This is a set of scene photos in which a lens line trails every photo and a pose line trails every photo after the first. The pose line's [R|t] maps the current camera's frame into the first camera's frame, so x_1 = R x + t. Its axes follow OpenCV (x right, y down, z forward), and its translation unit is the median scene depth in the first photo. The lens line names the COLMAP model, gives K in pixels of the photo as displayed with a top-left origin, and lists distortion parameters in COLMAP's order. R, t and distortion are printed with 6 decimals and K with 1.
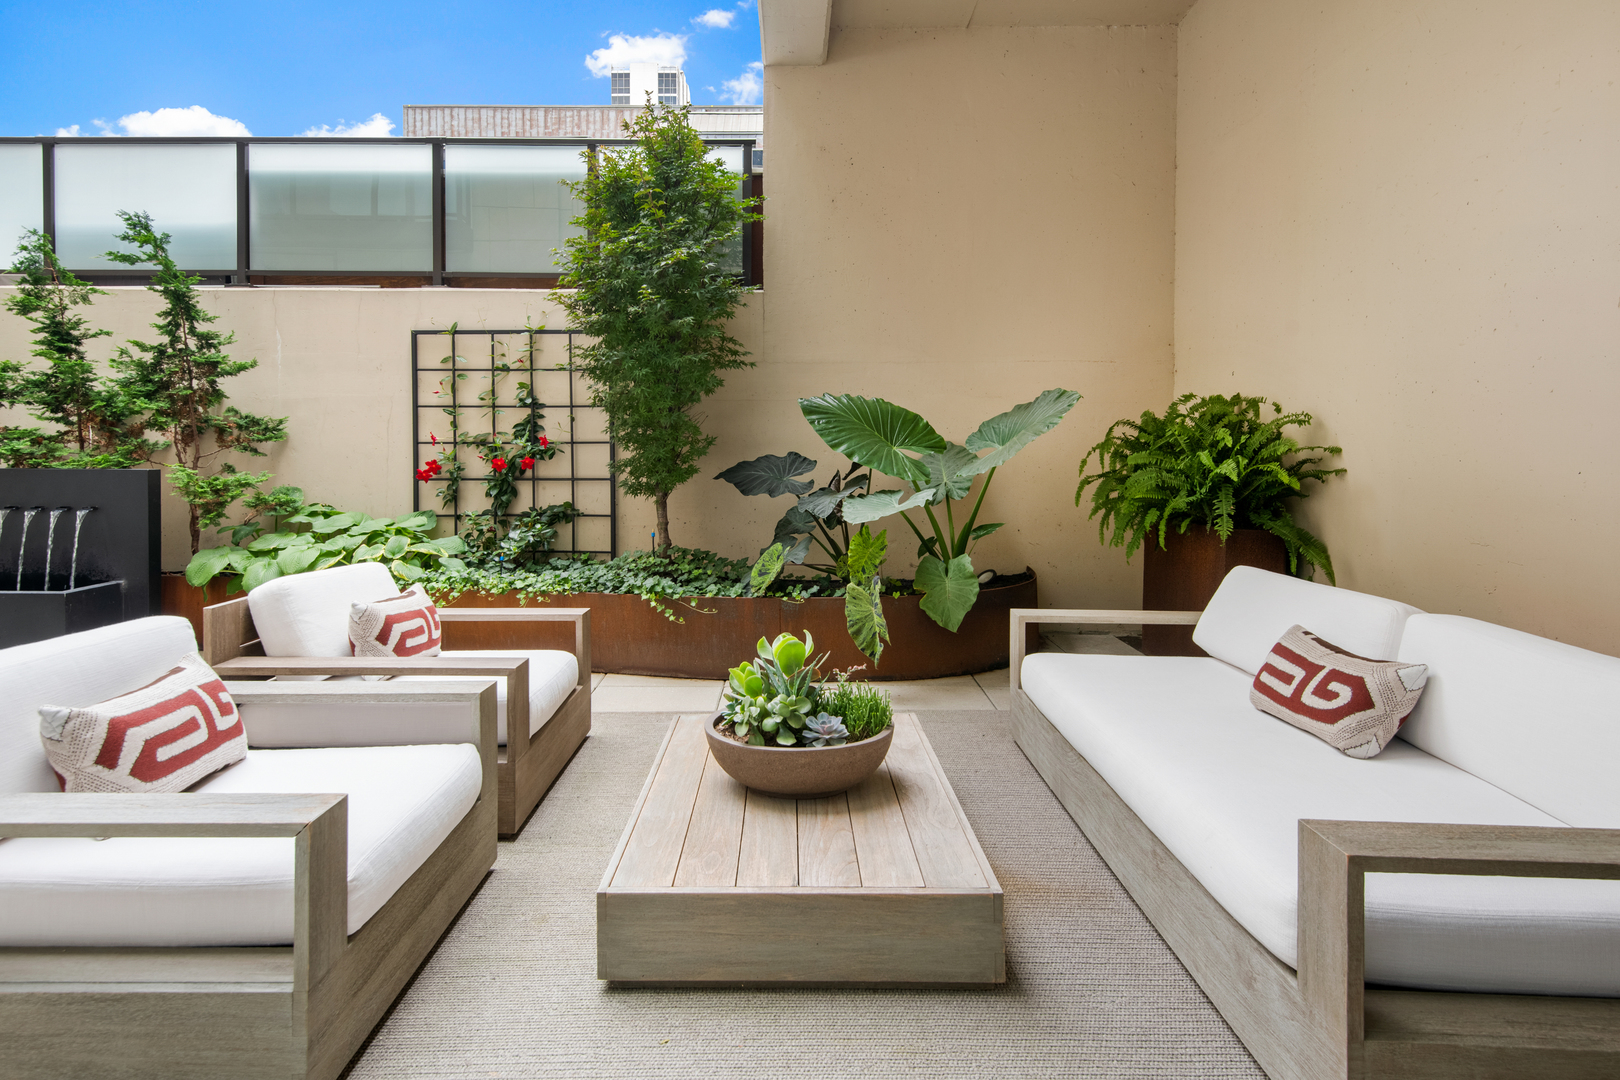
lens RADIAL K [[958.7, 0, 780.1], [0, 958.7, 455.0], [0, 0, 1]] dist [0.033160, -0.040499]
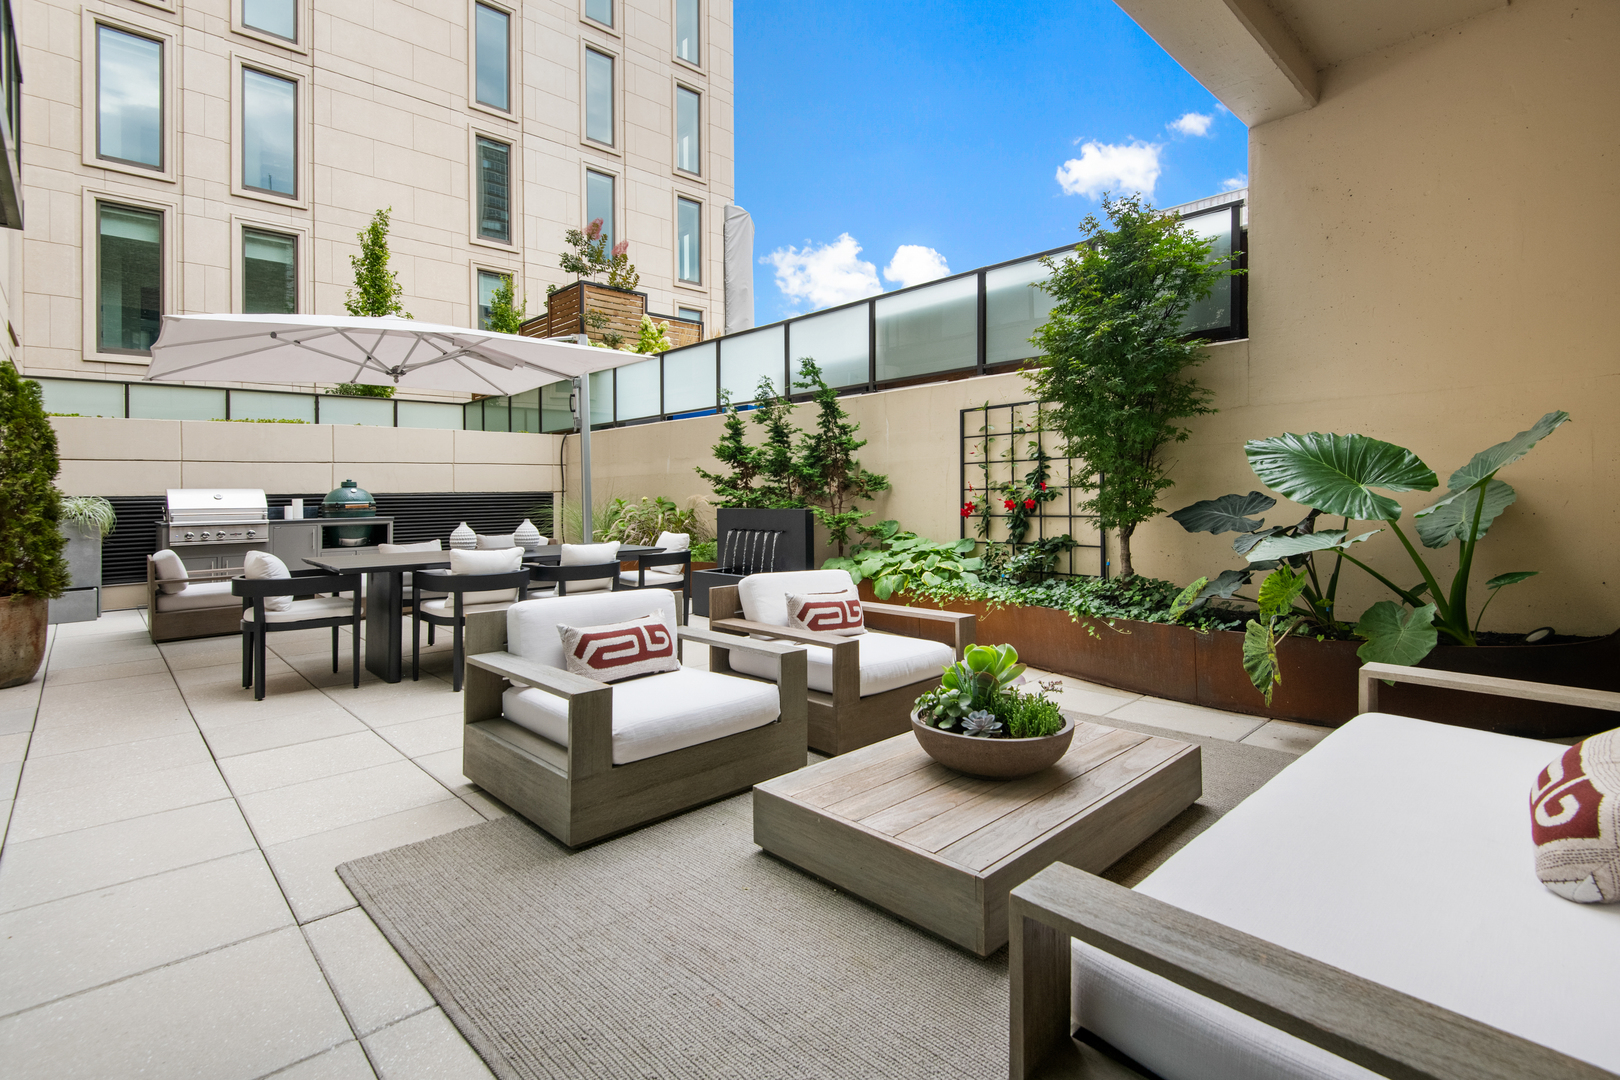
lens RADIAL K [[758.9, 0, 814.9], [0, 758.9, 487.5], [0, 0, 1]] dist [0.001575, -0.001207]
pose [[0.693289, -0.022090, -0.720321, 0.284559], [0.014563, 0.999755, -0.016643, -0.000811], [0.720512, 0.001048, 0.693441, 0.084901]]
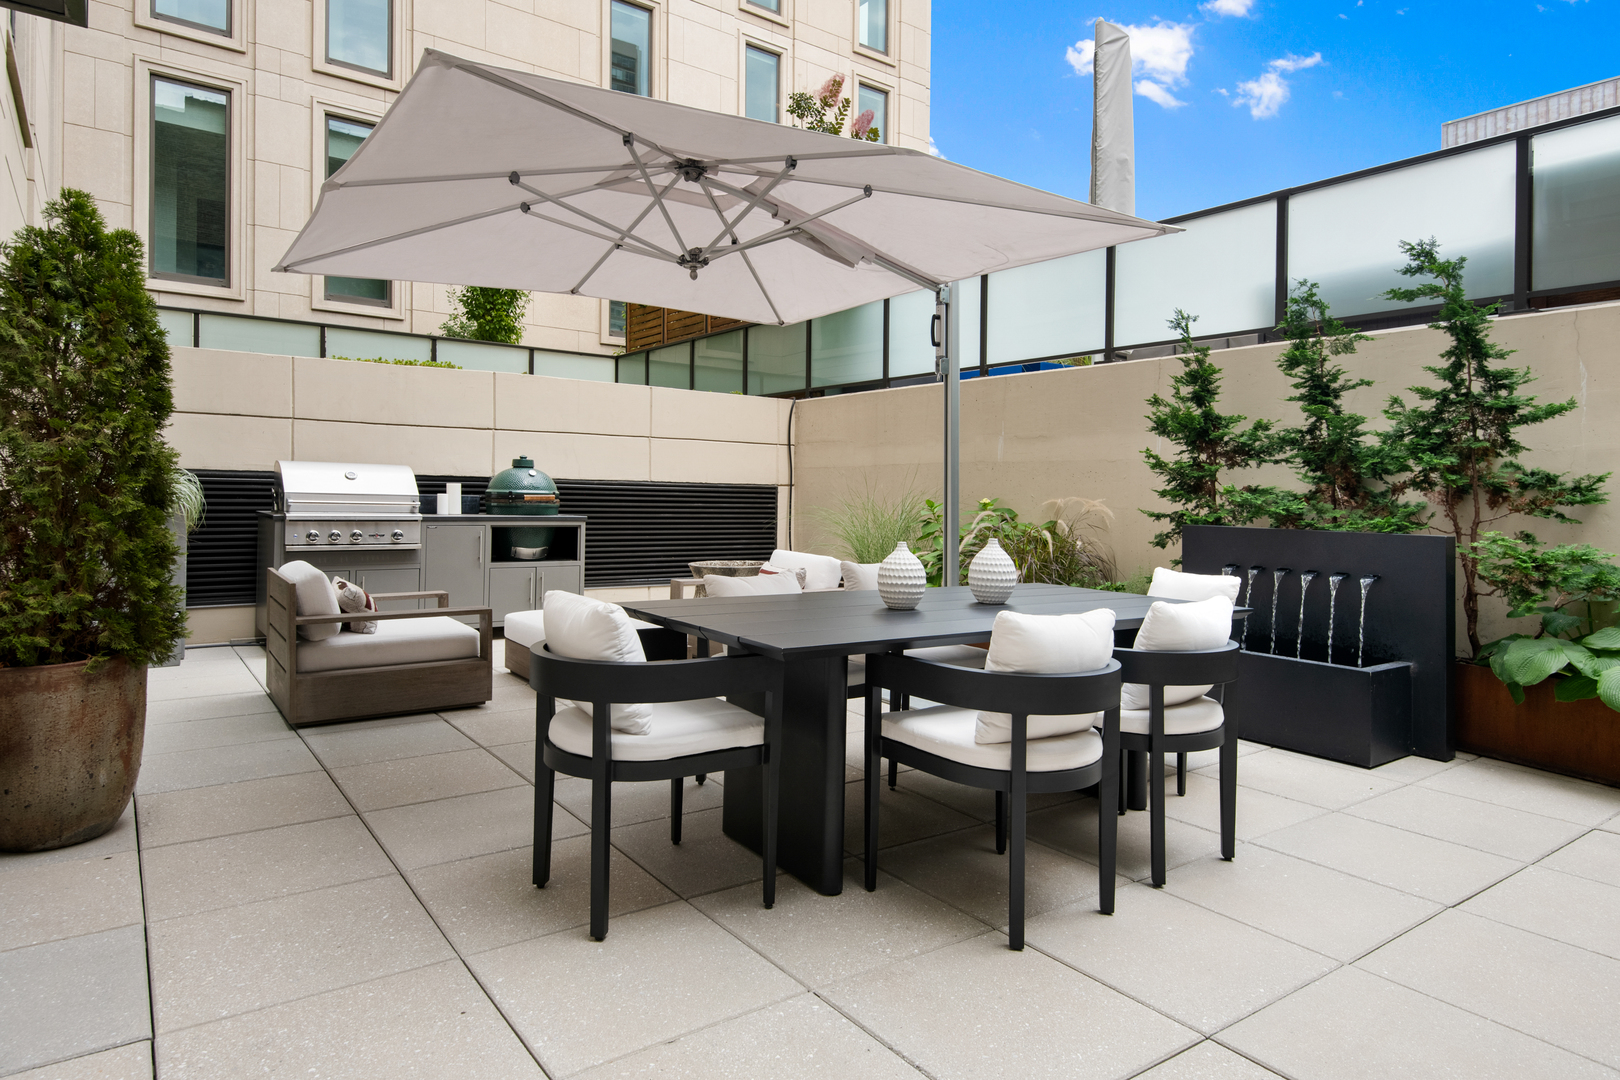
lens RADIAL K [[942.4, 0, 785.1], [0, 942.4, 504.9], [0, 0, 1]] dist [0.034569, -0.014456]
pose [[0.581306, 0.013541, -0.813572, -0.281838], [-0.021555, 0.999767, 0.001238, -0.000931], [0.813399, 0.016817, 0.581463, 0.033142]]
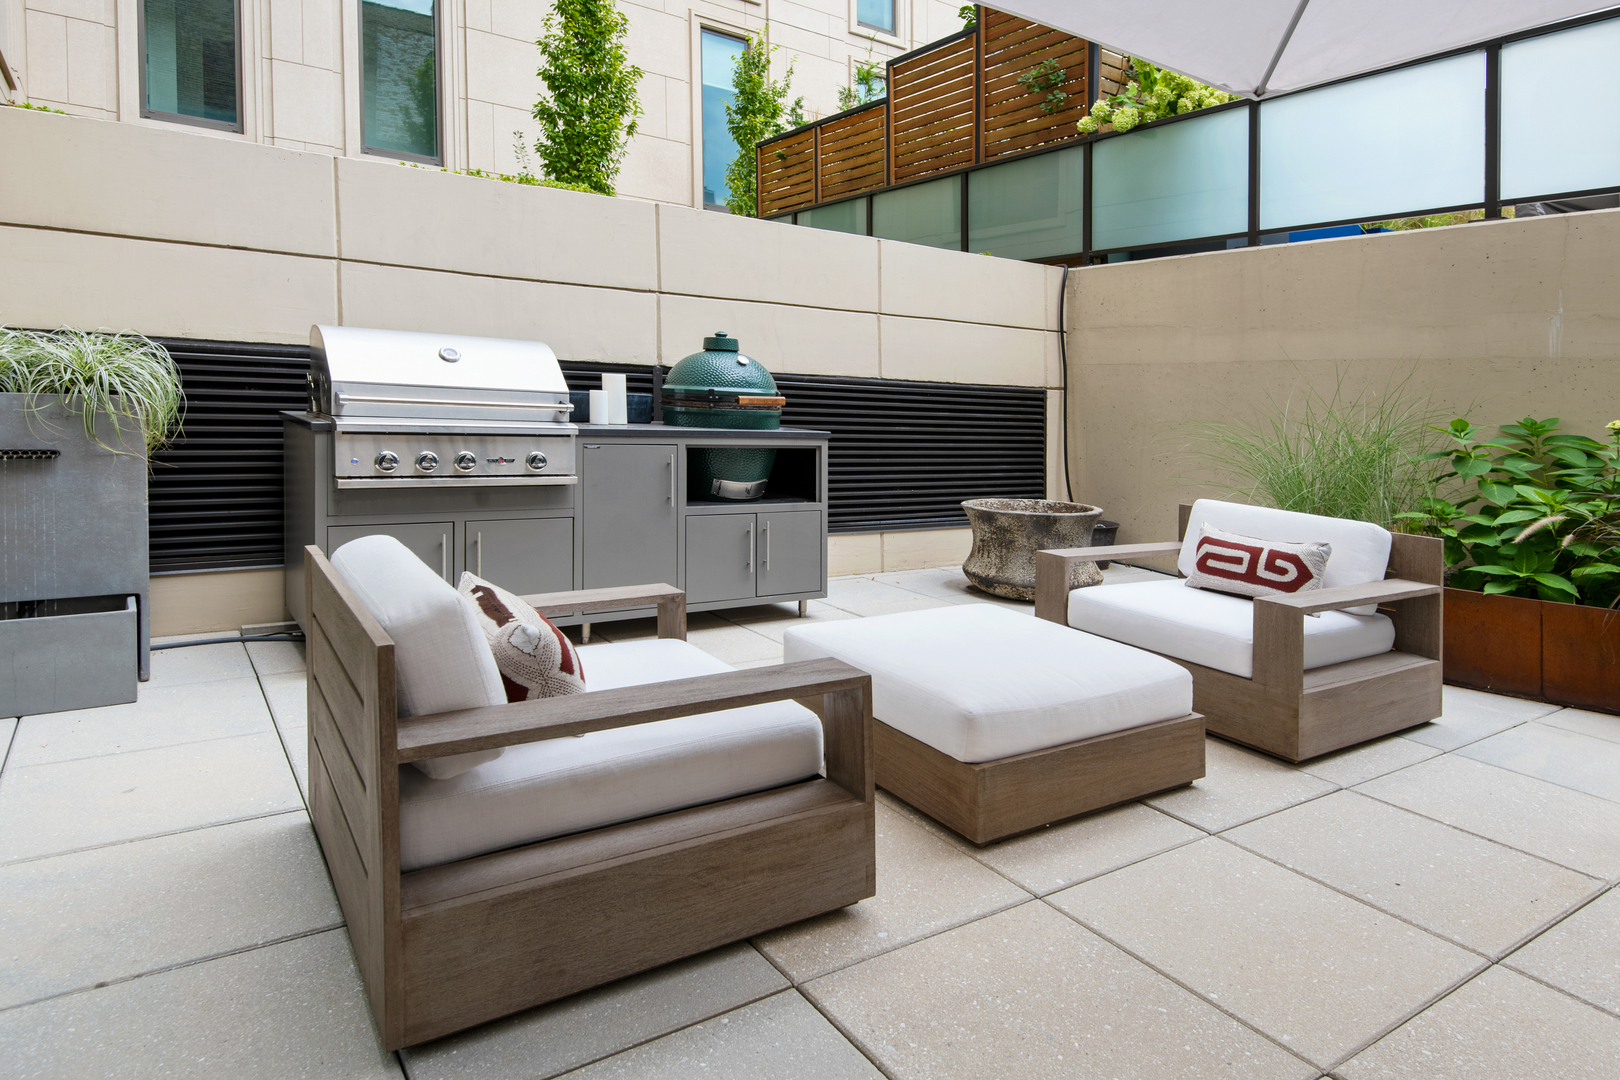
lens RADIAL K [[1020.1, 0, 932.1], [0, 1020.1, 478.4], [0, 0, 1]] dist [0.062181, -0.018667]
pose [[0.619046, 0.079681, -0.781302, -0.714178], [-0.043296, 0.996789, 0.067353, -0.000968], [0.784160, -0.007868, 0.620509, 0.084585]]
